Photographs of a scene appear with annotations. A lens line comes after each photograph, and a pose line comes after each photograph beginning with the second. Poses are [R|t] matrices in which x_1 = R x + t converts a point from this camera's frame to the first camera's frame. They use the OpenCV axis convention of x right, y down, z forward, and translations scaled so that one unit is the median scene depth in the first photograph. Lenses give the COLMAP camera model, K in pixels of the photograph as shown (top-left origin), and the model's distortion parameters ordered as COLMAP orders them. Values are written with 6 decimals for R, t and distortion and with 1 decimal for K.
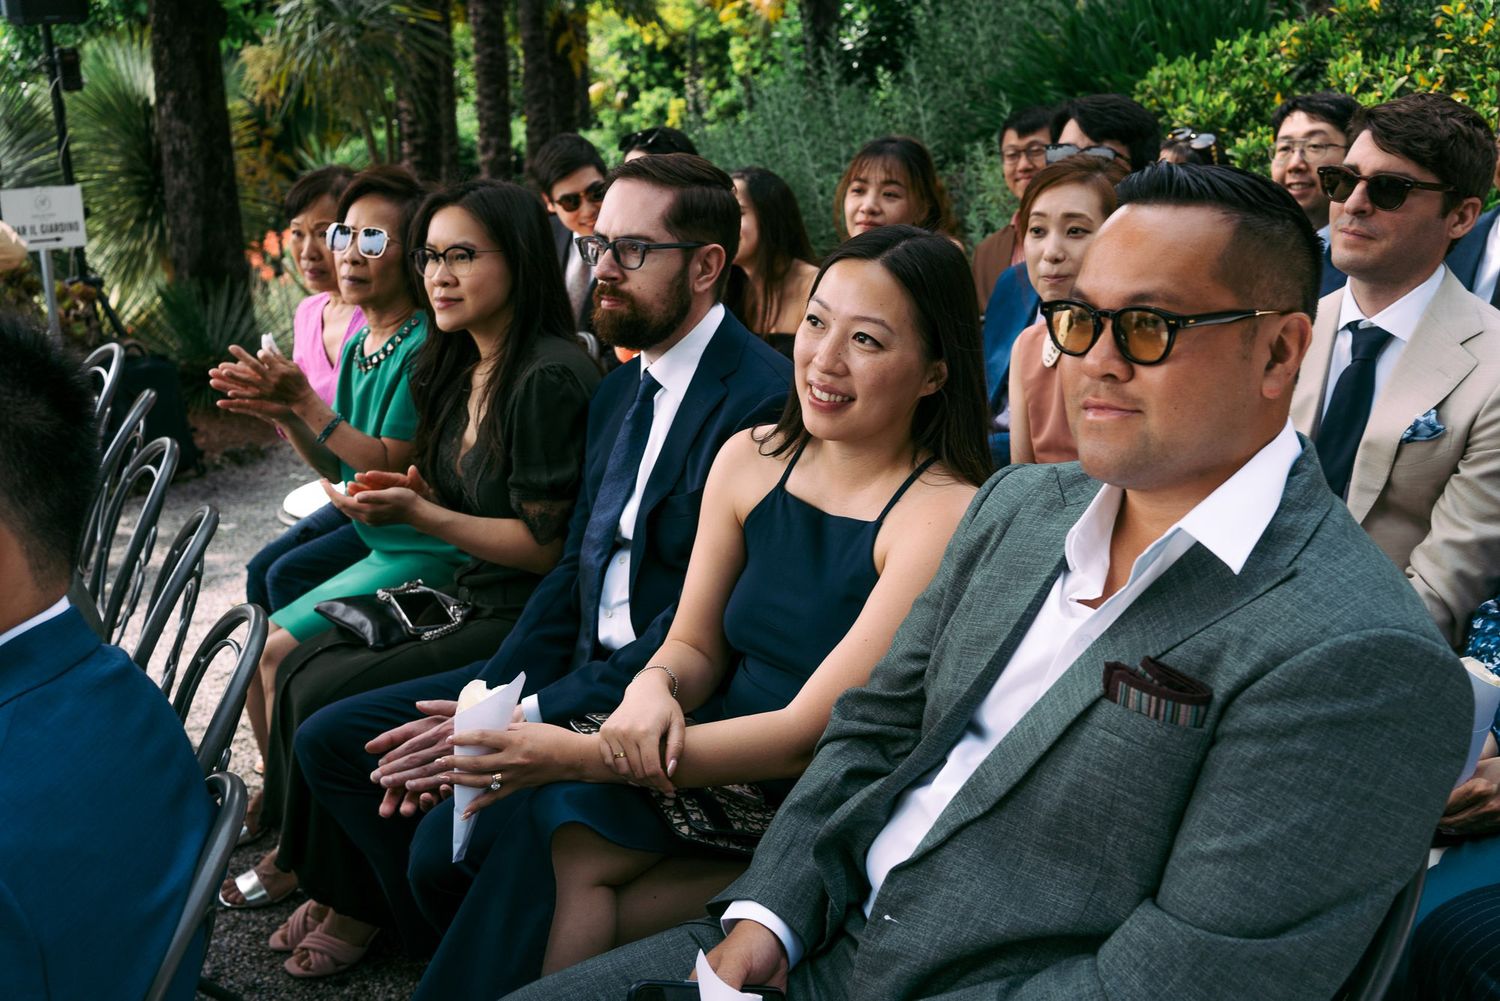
lens RADIAL K [[1624.0, 0, 754.1], [0, 1624.0, 503.7], [0, 0, 1]] dist [-0.007154, 0.000000]
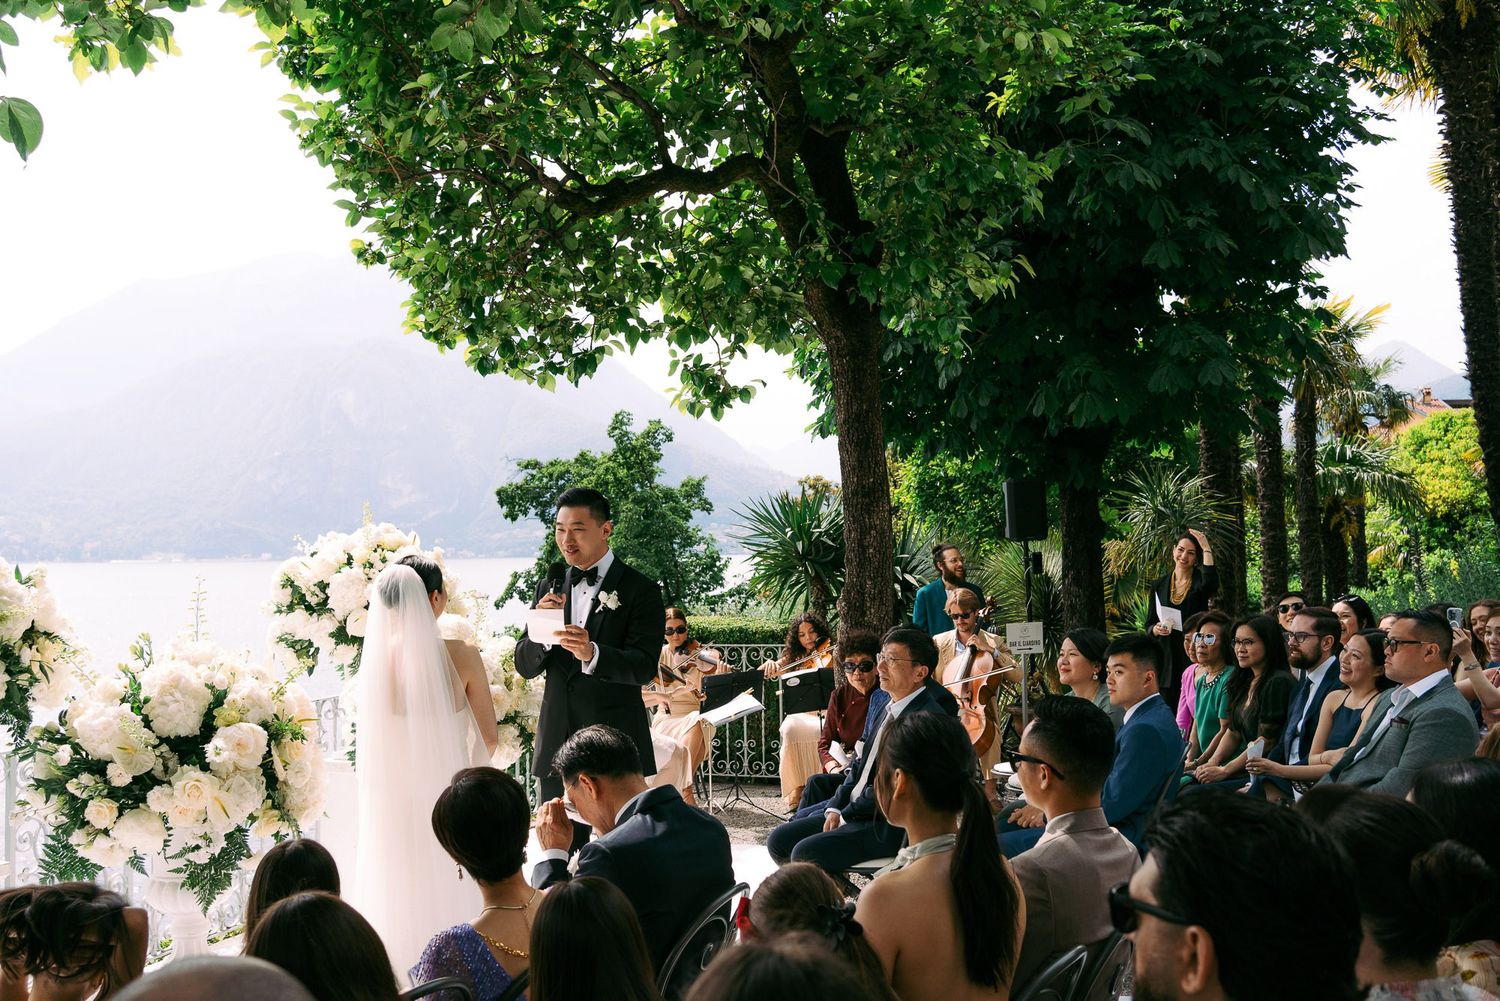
lens RADIAL K [[1624.0, 0, 746.3], [0, 1624.0, 495.4], [0, 0, 1]] dist [-0.007154, 0.000000]
pose [[0.889106, -0.024226, -0.457059, 0.288190], [-0.103543, 0.962063, -0.252414, 0.339475], [0.445835, 0.271748, 0.852868, -1.562903]]
